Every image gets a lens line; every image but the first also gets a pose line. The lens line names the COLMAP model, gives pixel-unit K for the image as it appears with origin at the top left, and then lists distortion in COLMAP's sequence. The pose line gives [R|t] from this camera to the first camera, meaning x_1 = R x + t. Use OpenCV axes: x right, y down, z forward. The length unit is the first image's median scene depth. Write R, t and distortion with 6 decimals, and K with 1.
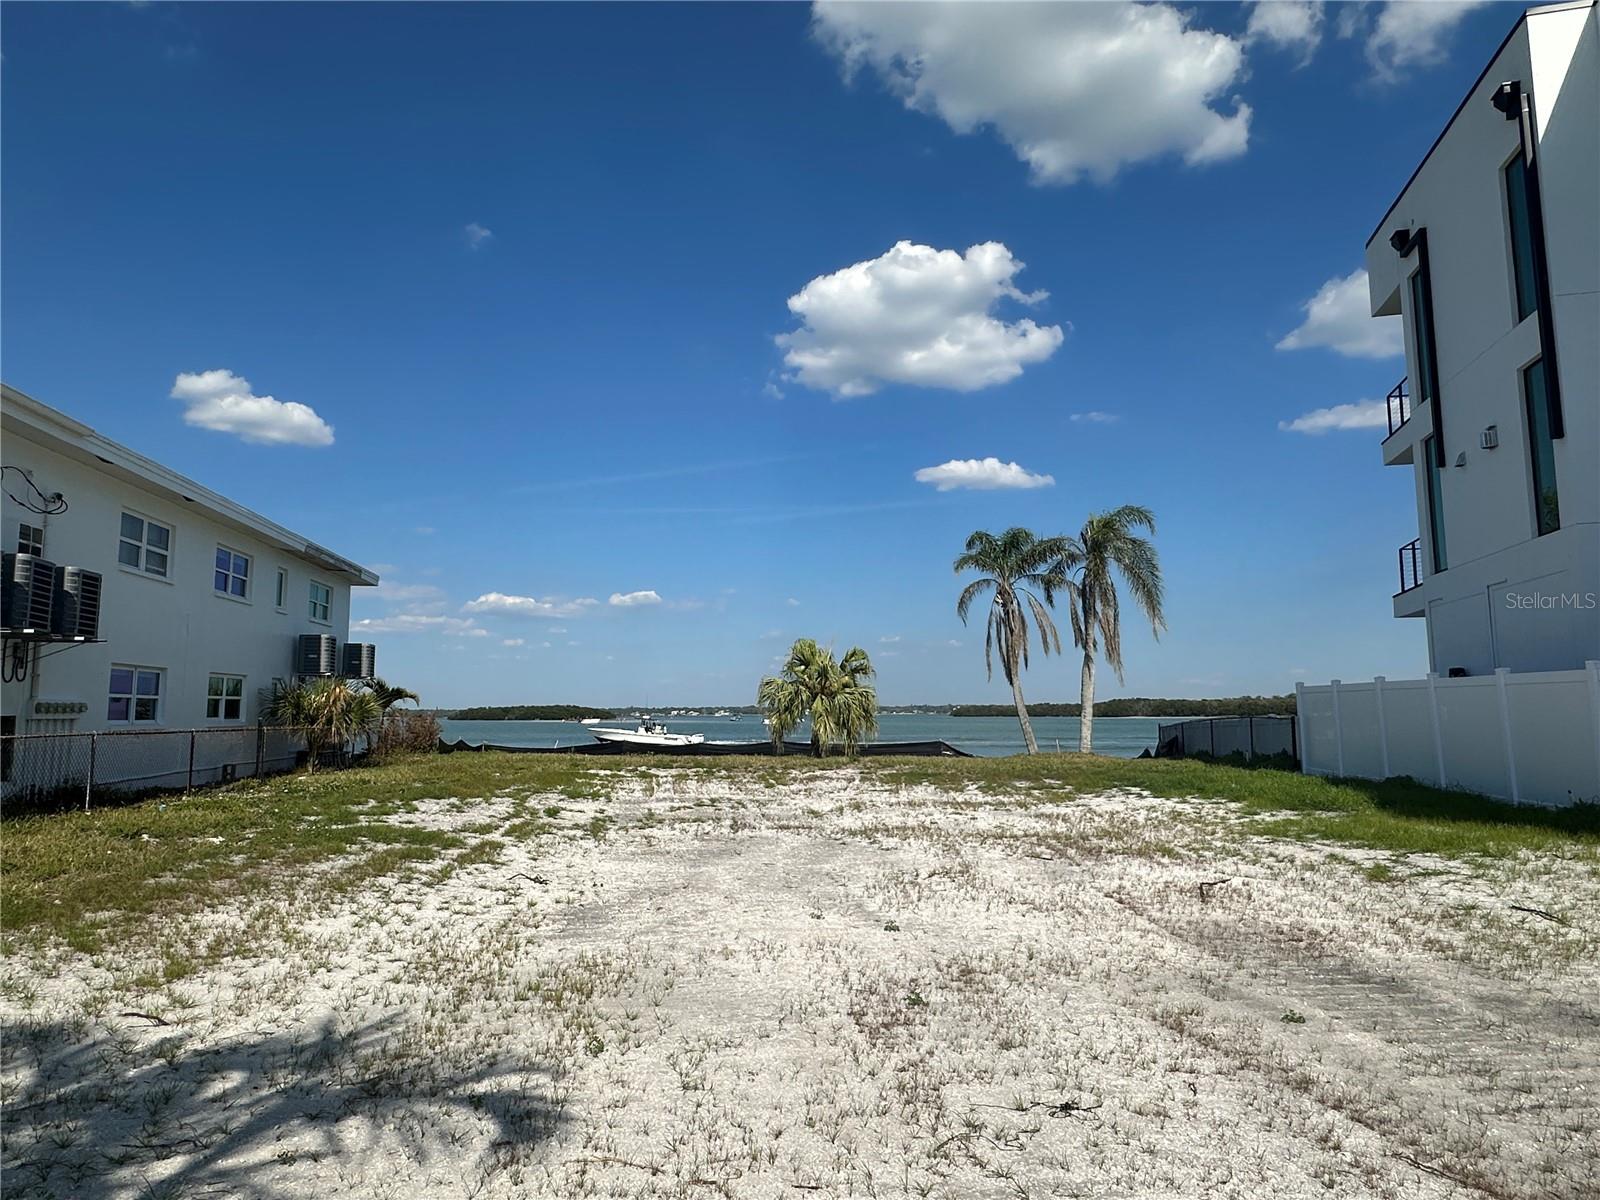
lens RADIAL K [[1008.8, 0, 790.8], [0, 1008.8, 592.8], [0, 0, 1]] dist [-0.002597, 0.000376]
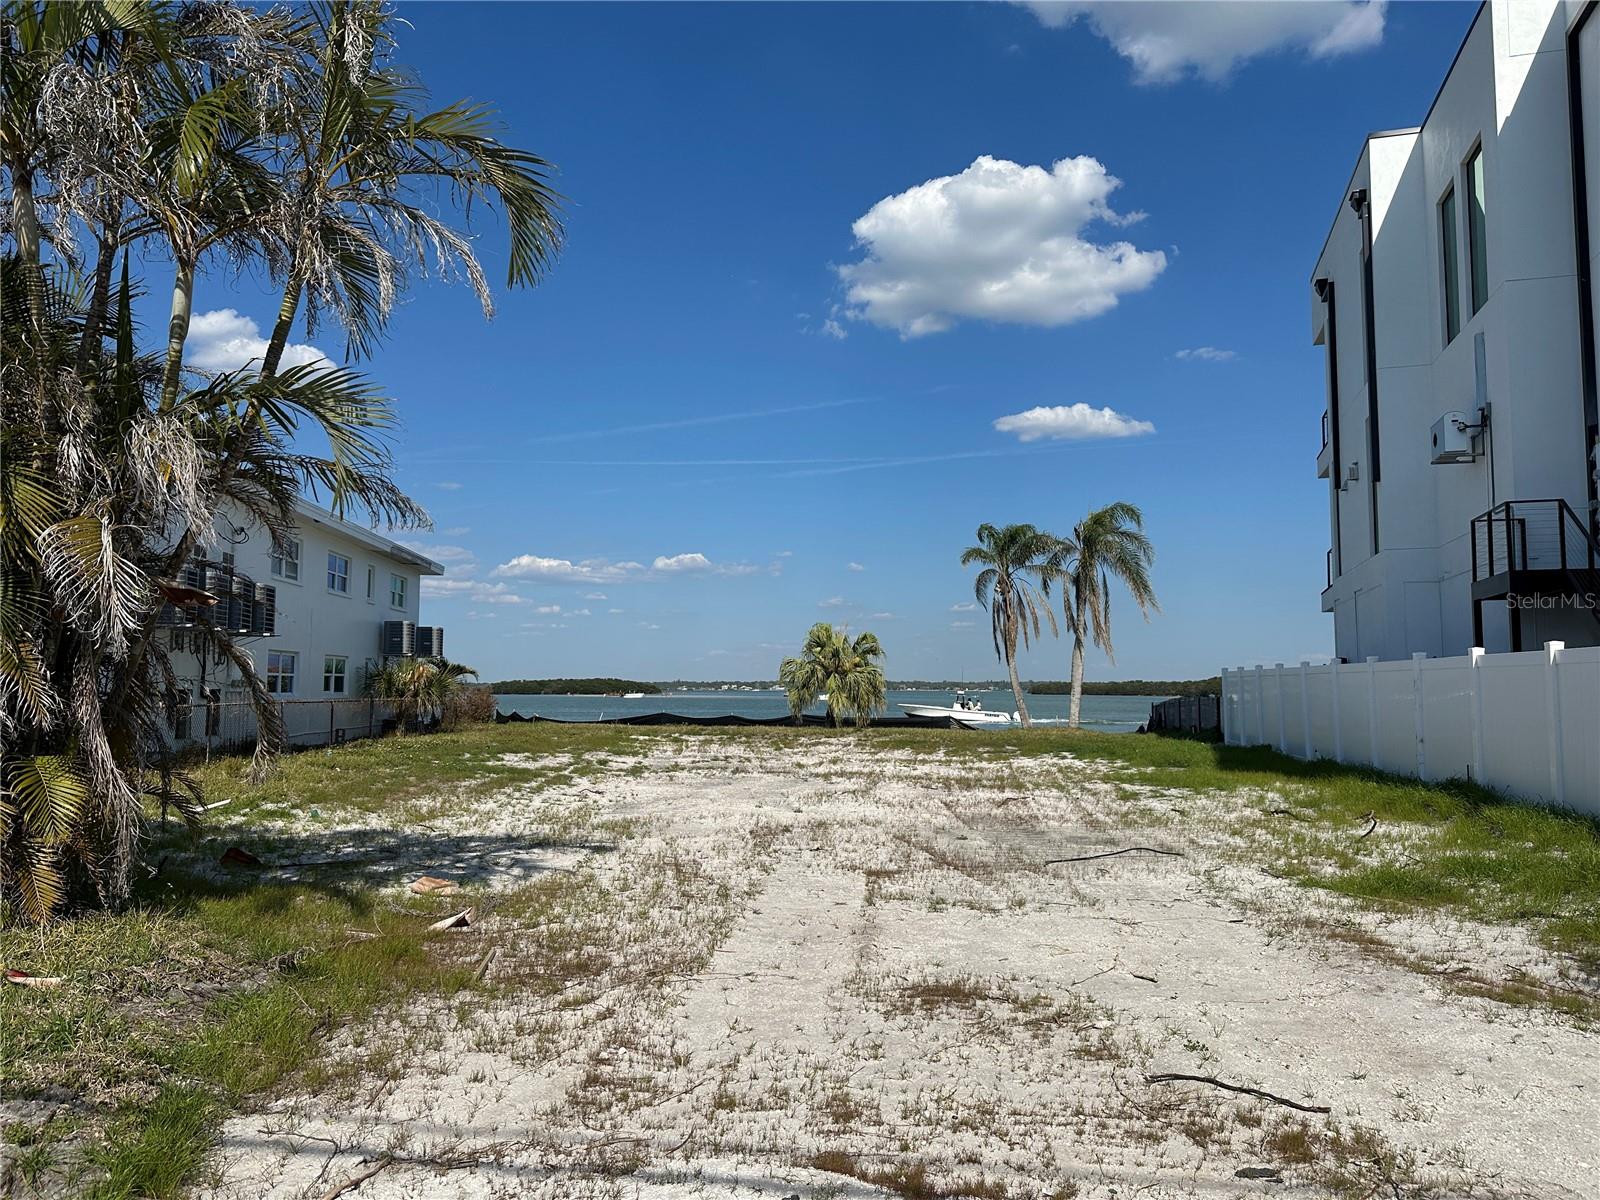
lens RADIAL K [[1119.6, 0, 805.6], [0, 1119.6, 599.5], [0, 0, 1]] dist [0.097768, -0.130372]
pose [[0.999053, 0.003517, -0.043363, 0.050476], [-0.001804, 0.999219, 0.039484, -0.030214], [0.043468, -0.039368, 0.998279, -0.245634]]
